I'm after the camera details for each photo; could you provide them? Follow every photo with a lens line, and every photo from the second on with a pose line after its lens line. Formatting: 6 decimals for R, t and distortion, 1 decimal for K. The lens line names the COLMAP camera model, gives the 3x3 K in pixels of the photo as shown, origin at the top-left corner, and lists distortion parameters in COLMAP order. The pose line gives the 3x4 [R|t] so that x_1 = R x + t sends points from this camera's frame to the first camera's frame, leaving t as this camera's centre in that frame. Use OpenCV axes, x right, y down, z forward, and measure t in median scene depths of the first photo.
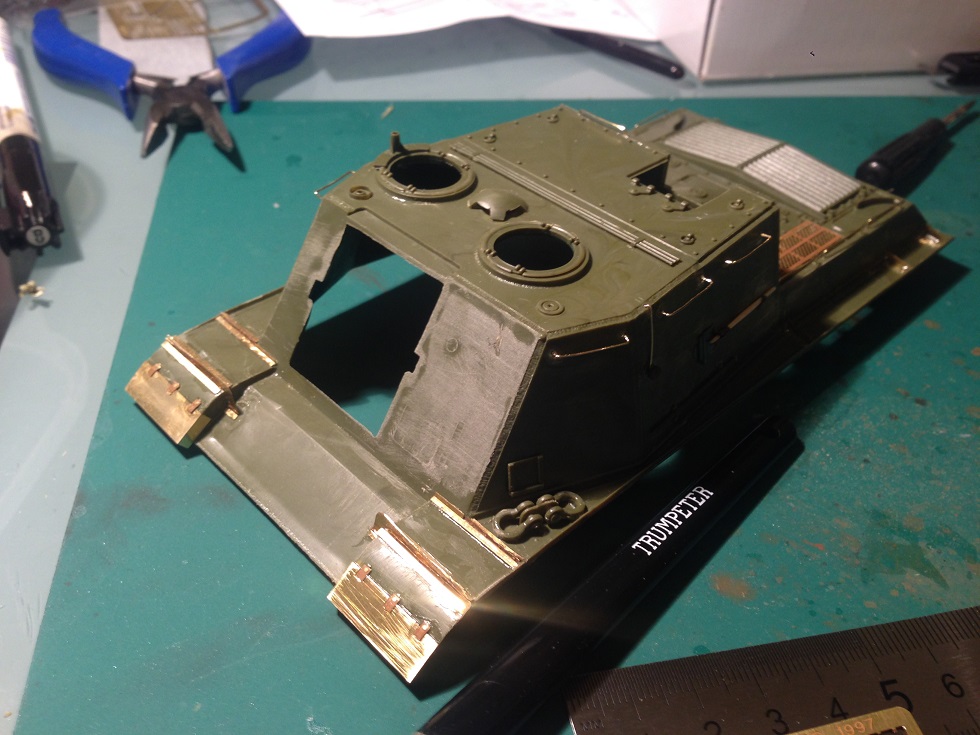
lens RADIAL K [[872.4, 0, 490.0], [0, 872.4, 367.5], [0, 0, 1]] dist [0.124495, -0.241811]
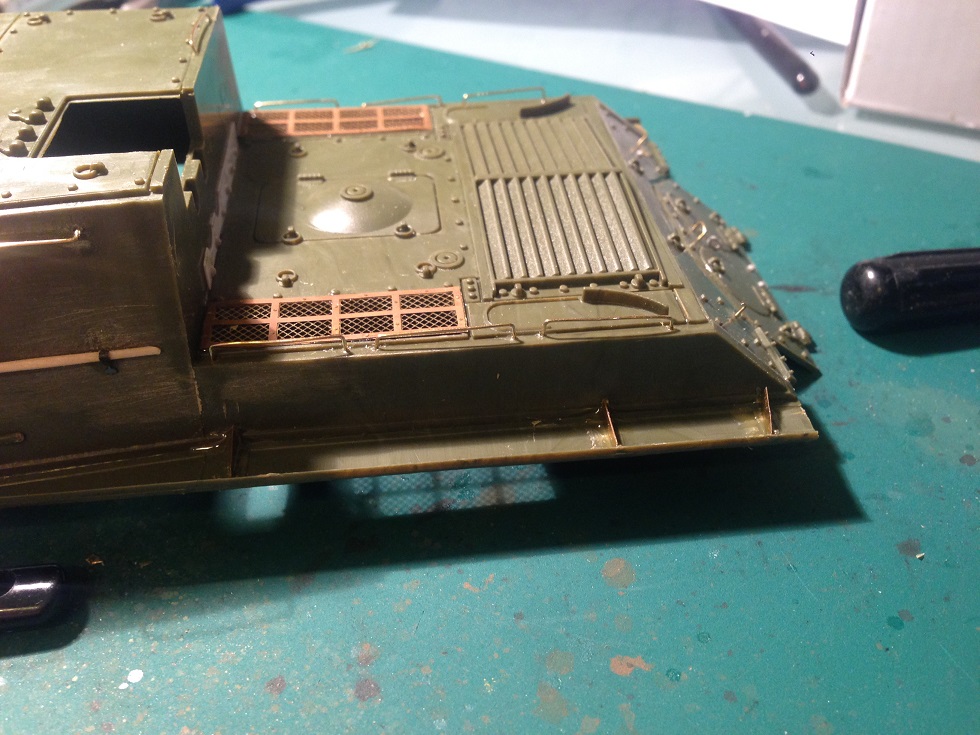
lens RADIAL K [[872.4, 0, 490.0], [0, 872.4, 367.5], [0, 0, 1]] dist [0.124495, -0.241811]
pose [[0.803711, 0.342059, -0.486872, 0.620988], [-0.353892, 0.932587, 0.071011, -0.157489], [0.478340, 0.115228, 0.870582, 0.524957]]
